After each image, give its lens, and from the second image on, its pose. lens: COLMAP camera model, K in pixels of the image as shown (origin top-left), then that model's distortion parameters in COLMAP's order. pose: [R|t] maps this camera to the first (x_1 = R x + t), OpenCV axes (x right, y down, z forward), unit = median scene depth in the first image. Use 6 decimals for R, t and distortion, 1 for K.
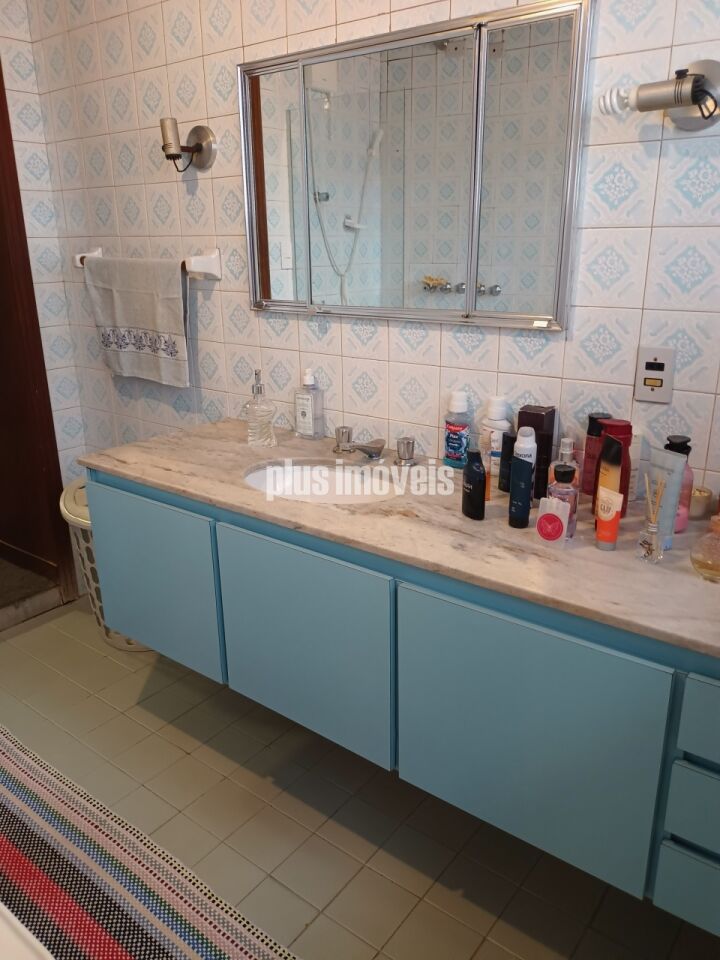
lens RADIAL K [[723.5, 0, 361.2], [0, 723.5, 479.8], [0, 0, 1]] dist [0.007552, 0.000885]
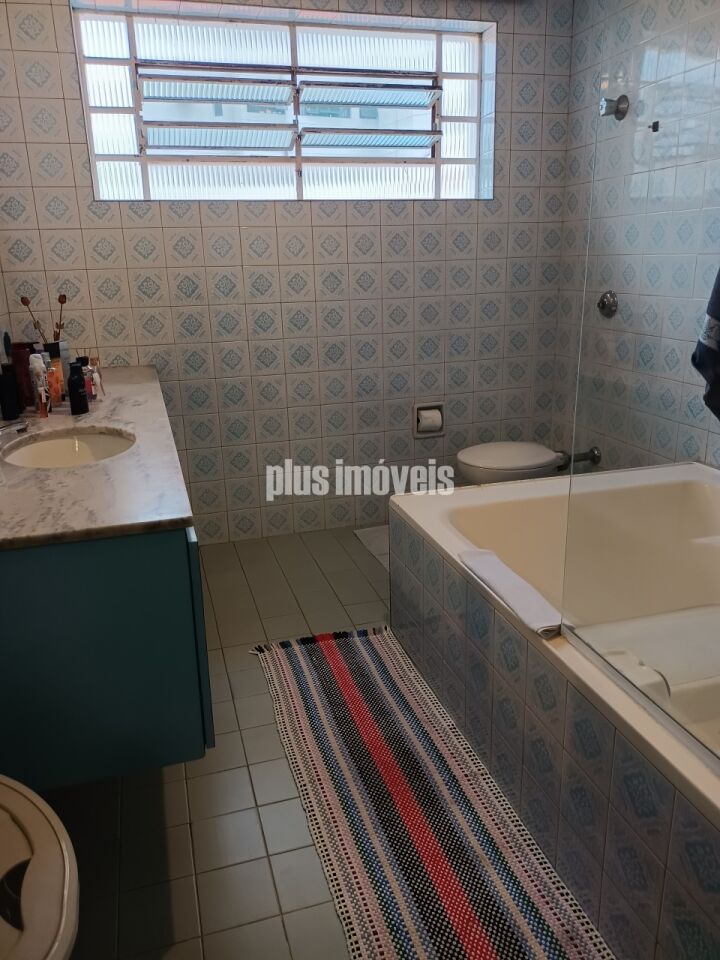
lens RADIAL K [[723.5, 0, 360.3], [0, 723.5, 479.9], [0, 0, 1]] dist [0.007552, 0.000885]
pose [[-0.810520, -0.145625, 0.567319, -0.899735], [0.212887, 0.829108, 0.516972, -0.369808], [-0.545652, 0.539791, -0.641007, 1.353998]]
